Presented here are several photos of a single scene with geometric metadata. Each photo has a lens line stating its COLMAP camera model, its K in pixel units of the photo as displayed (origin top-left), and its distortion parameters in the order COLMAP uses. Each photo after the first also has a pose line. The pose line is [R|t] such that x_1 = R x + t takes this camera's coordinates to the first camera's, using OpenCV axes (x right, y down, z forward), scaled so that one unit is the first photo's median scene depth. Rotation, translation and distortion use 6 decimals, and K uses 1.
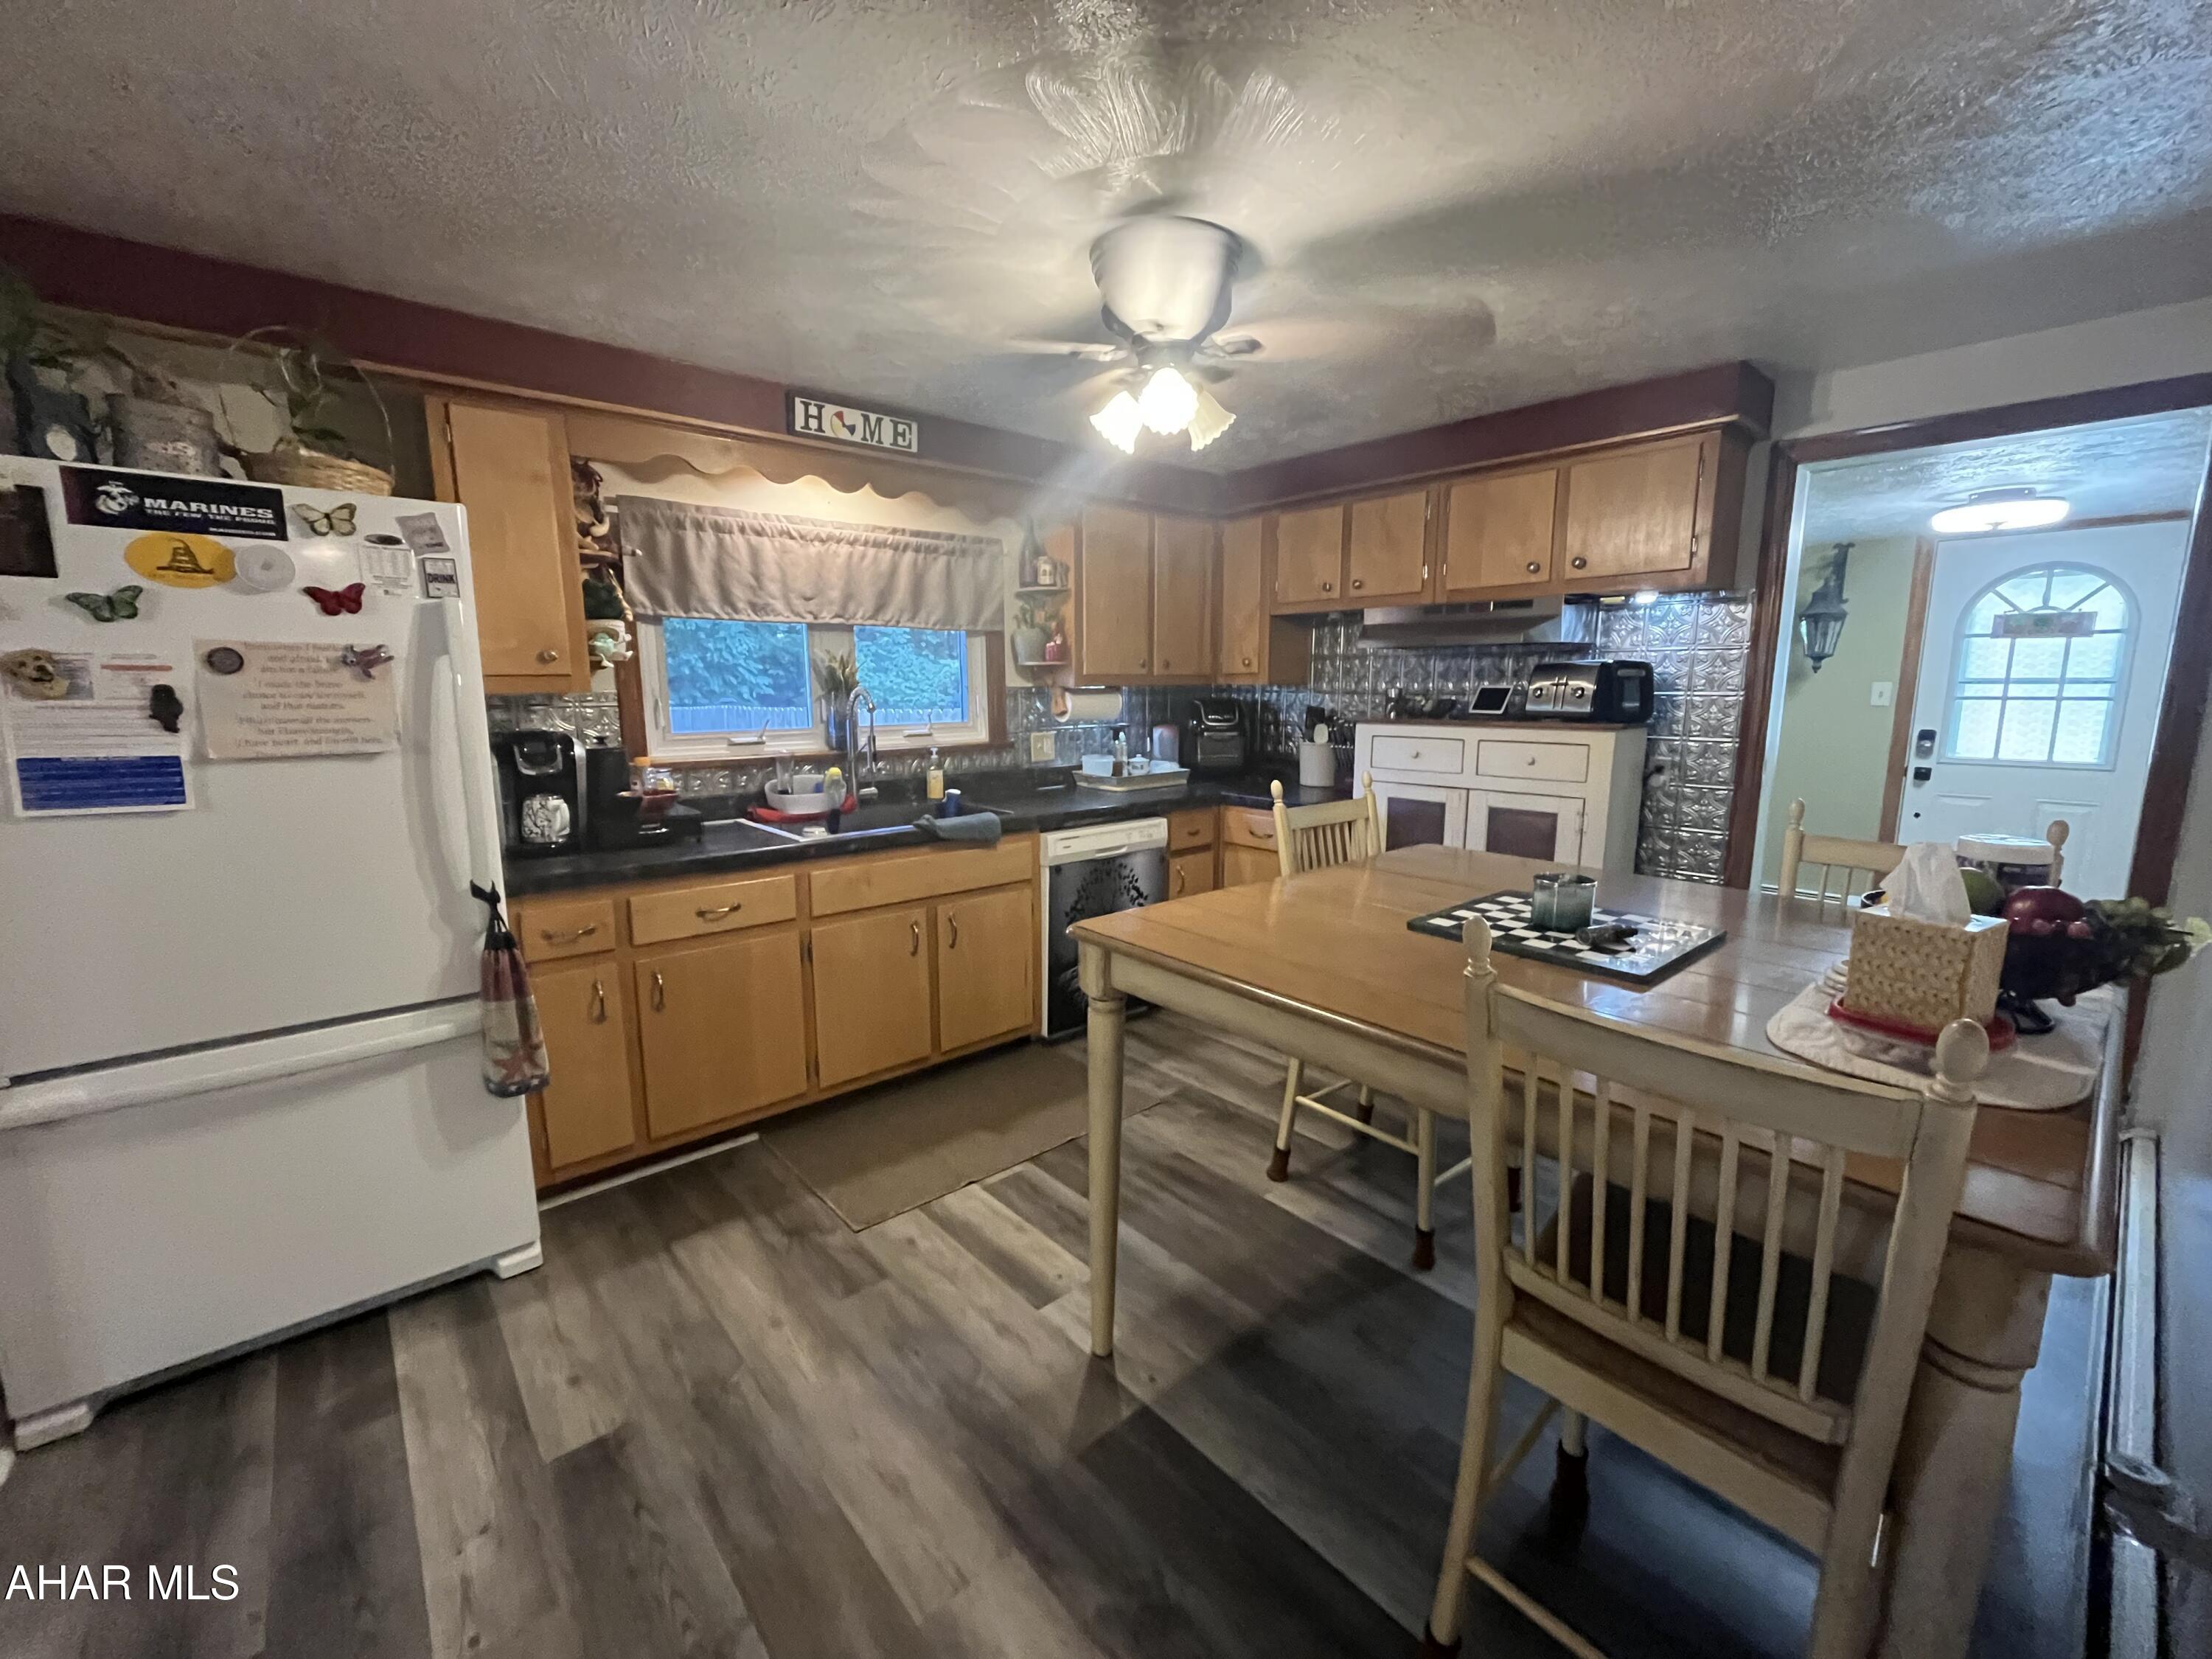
lens RADIAL K [[895.3, 0, 1100.4], [0, 895.3, 828.0], [0, 0, 1]] dist [-0.002296, -0.000065]
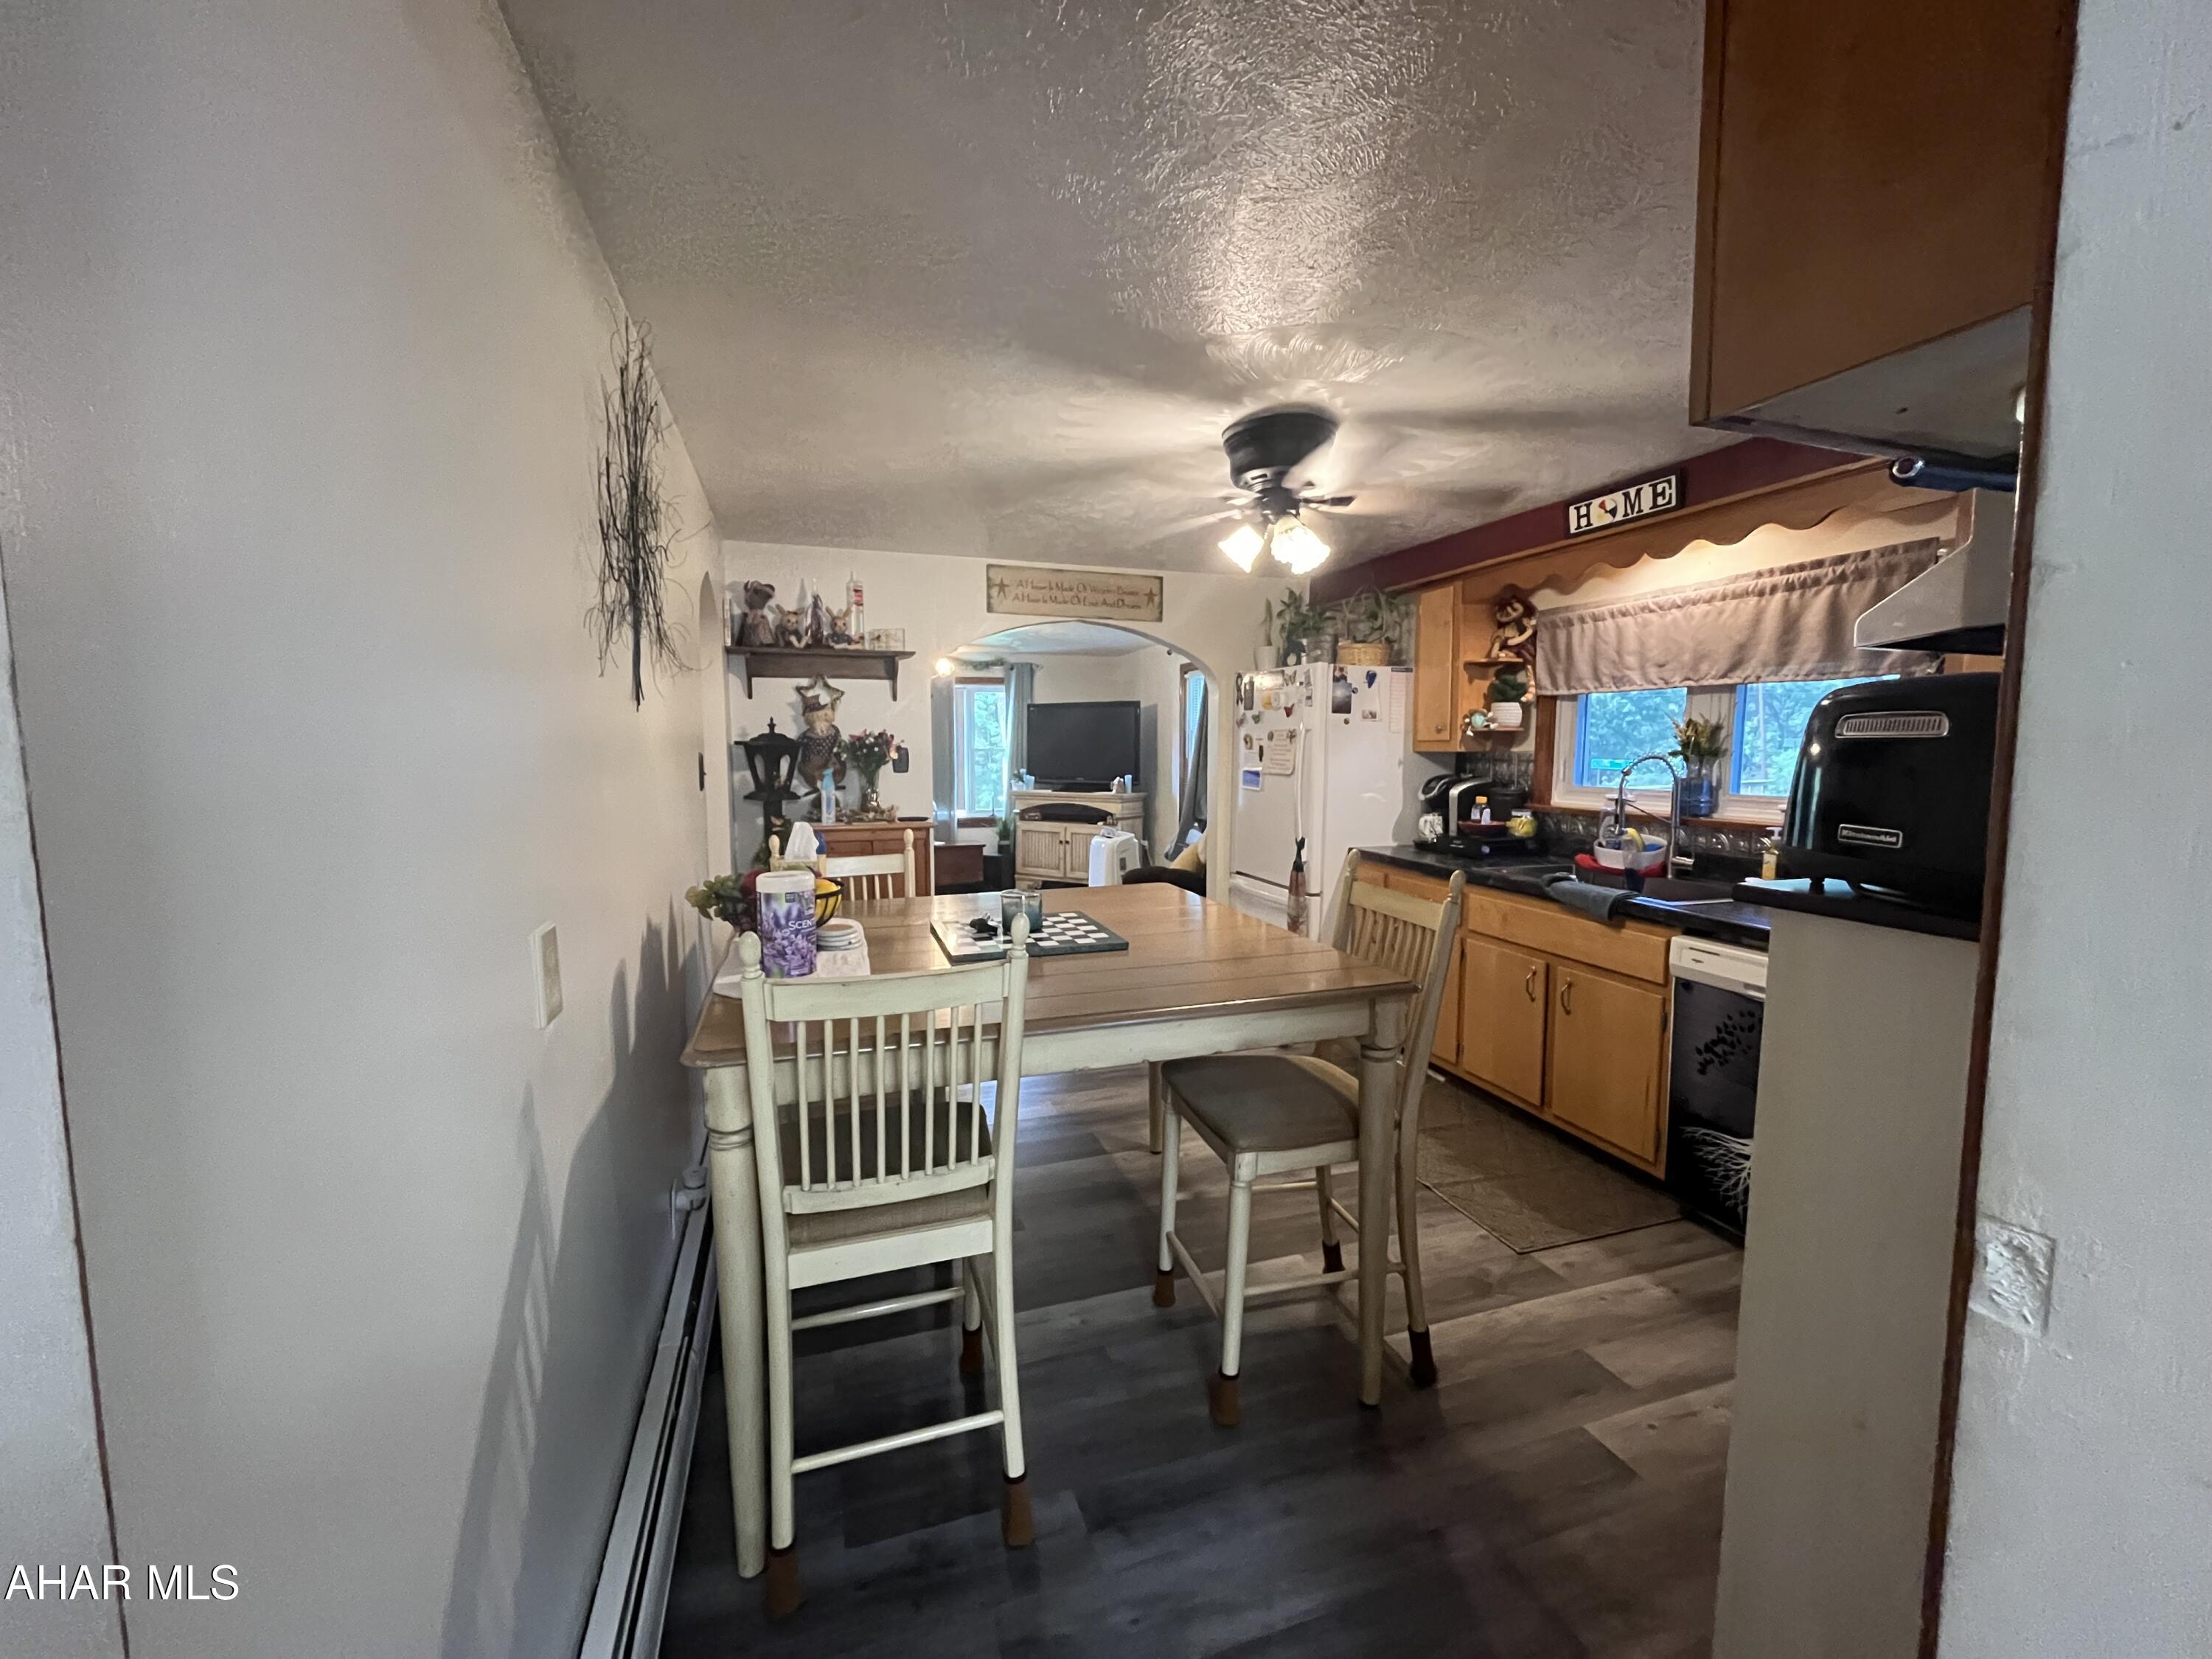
lens RADIAL K [[895.3, 0, 1100.4], [0, 895.3, 828.0], [0, 0, 1]] dist [-0.002296, -0.000065]
pose [[-0.385196, 0.087745, -0.918654, 1.012098], [-0.149538, 0.976378, 0.155960, -0.157037], [0.910638, 0.197449, -0.362976, 0.938793]]
